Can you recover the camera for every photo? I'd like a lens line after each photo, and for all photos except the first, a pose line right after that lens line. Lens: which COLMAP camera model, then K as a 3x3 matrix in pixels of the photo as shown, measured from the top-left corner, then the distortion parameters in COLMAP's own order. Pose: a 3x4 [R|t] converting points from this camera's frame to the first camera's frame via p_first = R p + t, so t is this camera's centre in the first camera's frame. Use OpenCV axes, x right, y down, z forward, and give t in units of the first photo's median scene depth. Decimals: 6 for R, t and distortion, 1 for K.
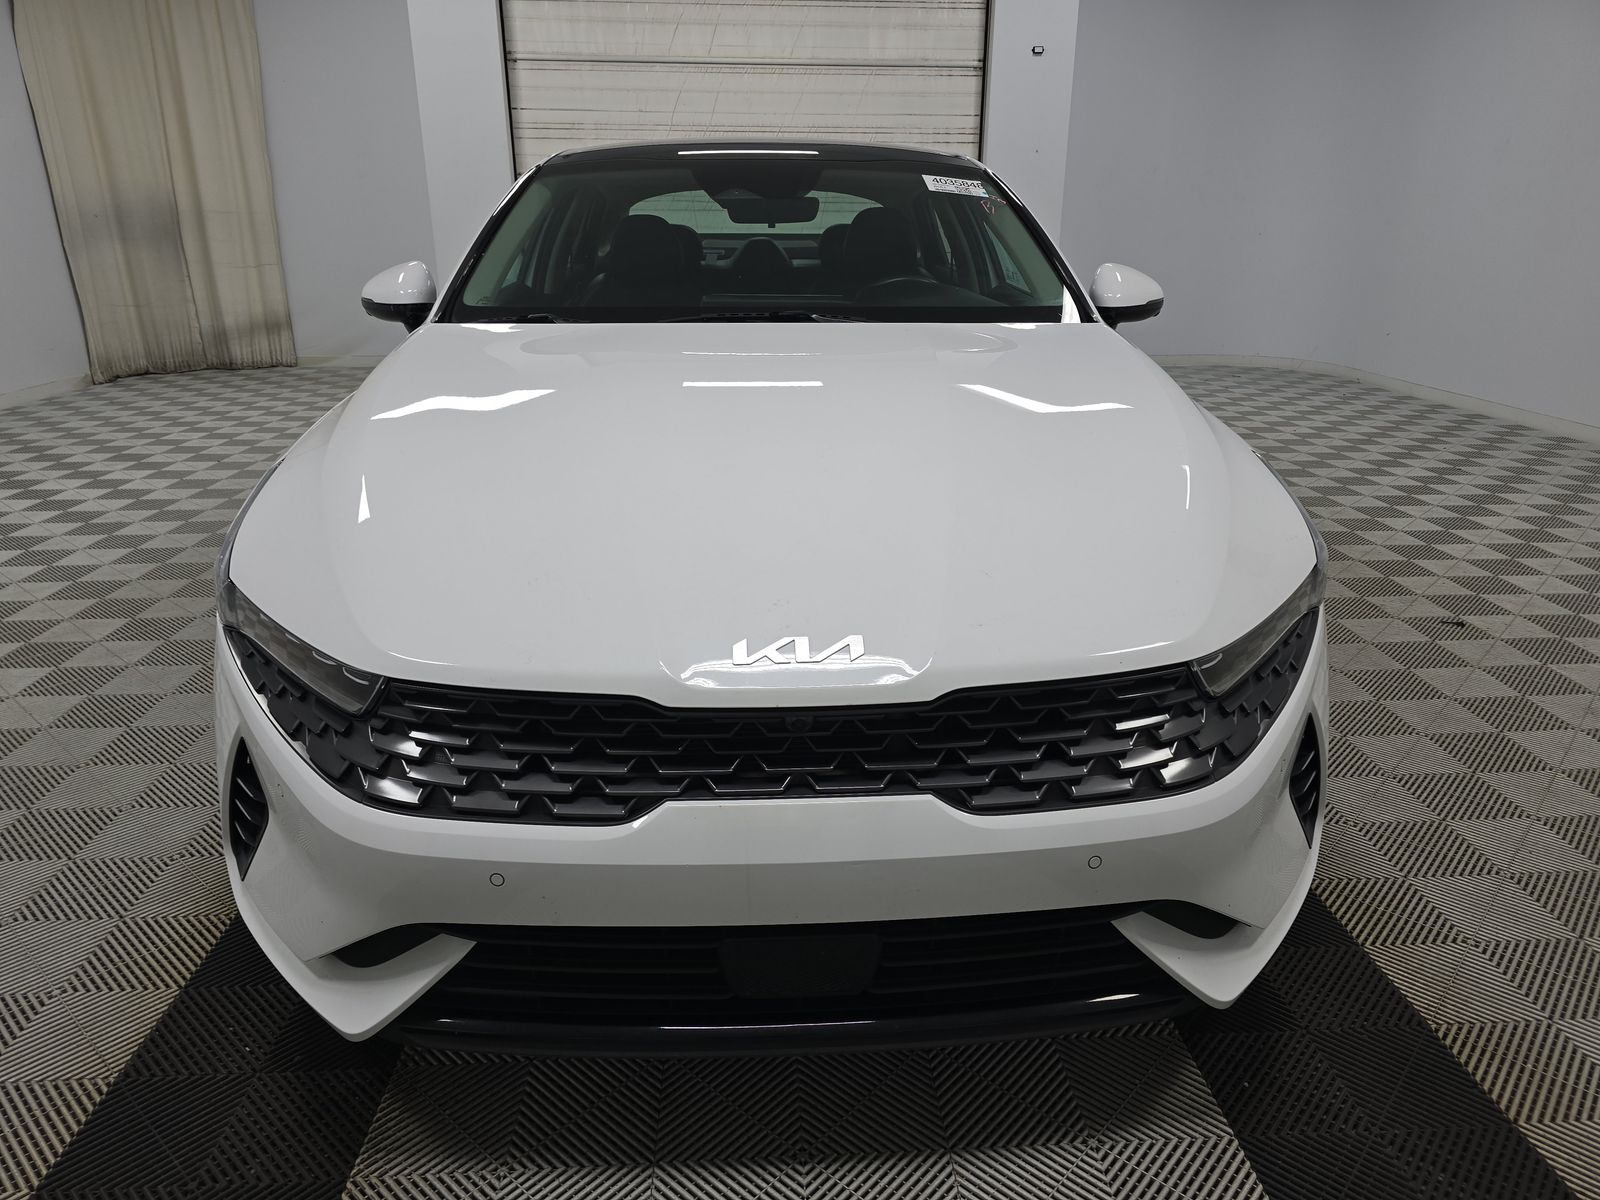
lens RADIAL K [[1081.2, 0, 800.0], [0, 1081.2, 600.0], [0, 0, 1]] dist [-0.003712, -0.001104]
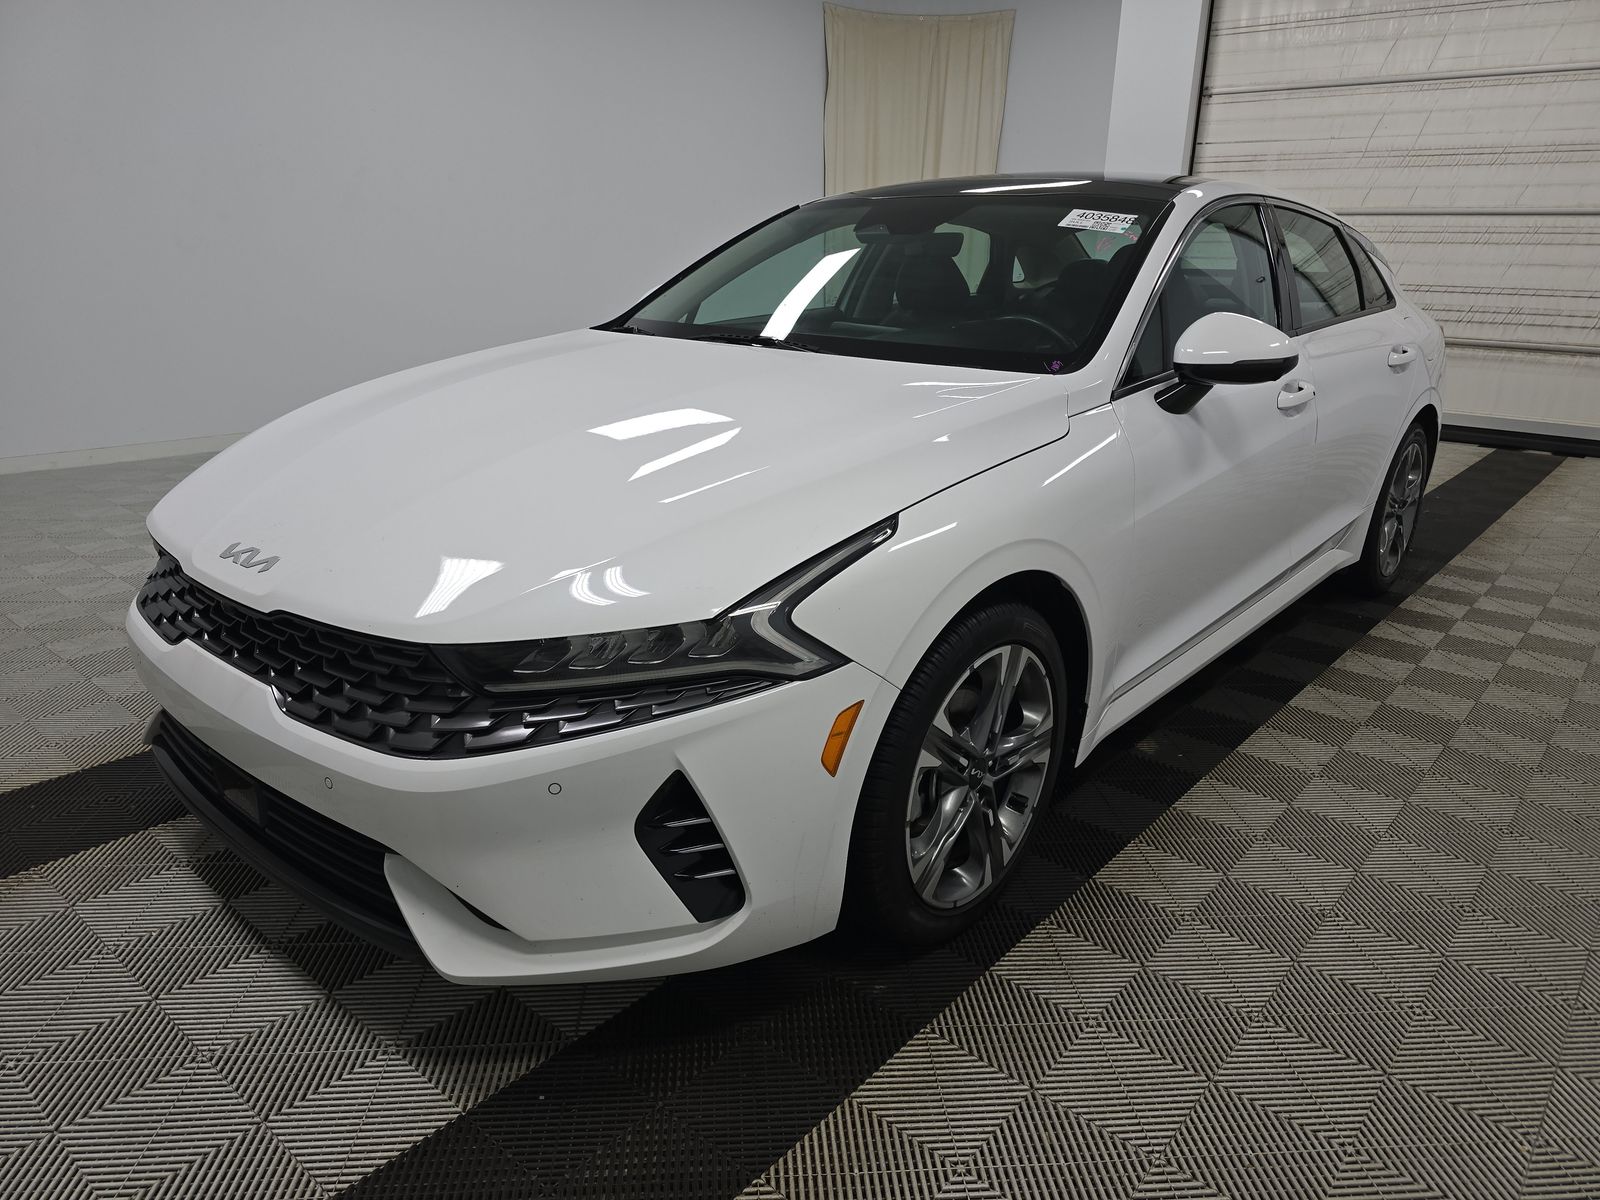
lens RADIAL K [[1087.2, 0, 800.5], [0, 1087.2, 549.5], [0, 0, 1]] dist [0.029135, -0.000723]
pose [[0.720232, 0.202191, -0.663614, 0.220171], [-0.247576, 0.968509, 0.026389, -0.027352], [0.648052, 0.145289, 0.747609, 0.059833]]
